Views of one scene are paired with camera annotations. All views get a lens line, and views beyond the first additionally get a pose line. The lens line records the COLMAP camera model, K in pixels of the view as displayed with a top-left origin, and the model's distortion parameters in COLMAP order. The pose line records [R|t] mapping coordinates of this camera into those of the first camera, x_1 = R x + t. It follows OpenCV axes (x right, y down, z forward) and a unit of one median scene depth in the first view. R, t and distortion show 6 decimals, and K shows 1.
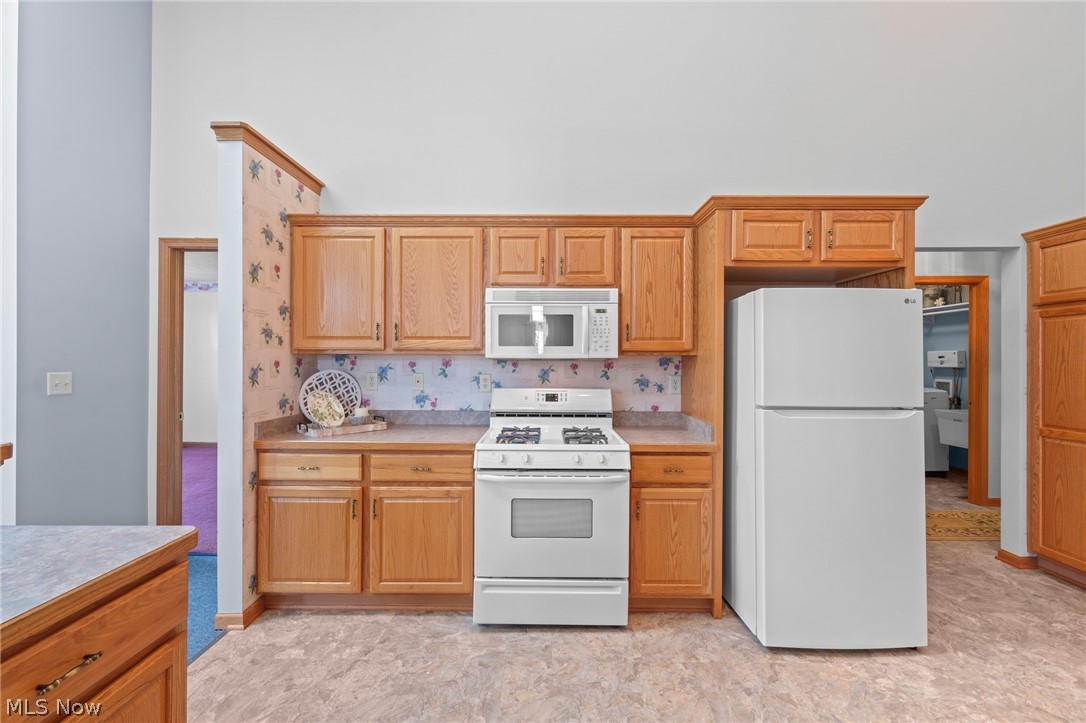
lens RADIAL K [[470.6, 0, 544.7], [0, 470.6, 362.4], [0, 0, 1]] dist [0.000325, 0.000010]
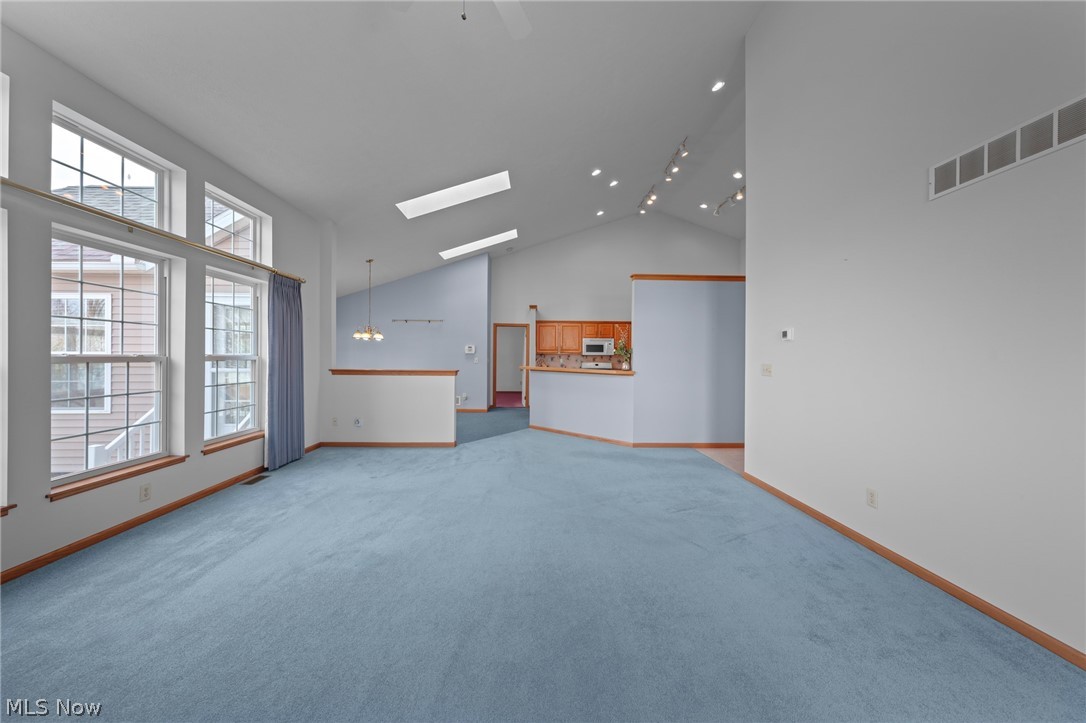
lens RADIAL K [[405.5, 0, 541.6], [0, 405.5, 357.4], [0, 0, 1]] dist [0.000029, 0.000000]
pose [[0.999535, -0.001722, 0.030452, -0.592627], [0.001629, 0.999994, 0.003083, 0.000029], [-0.030457, -0.003032, 0.999531, -2.572226]]
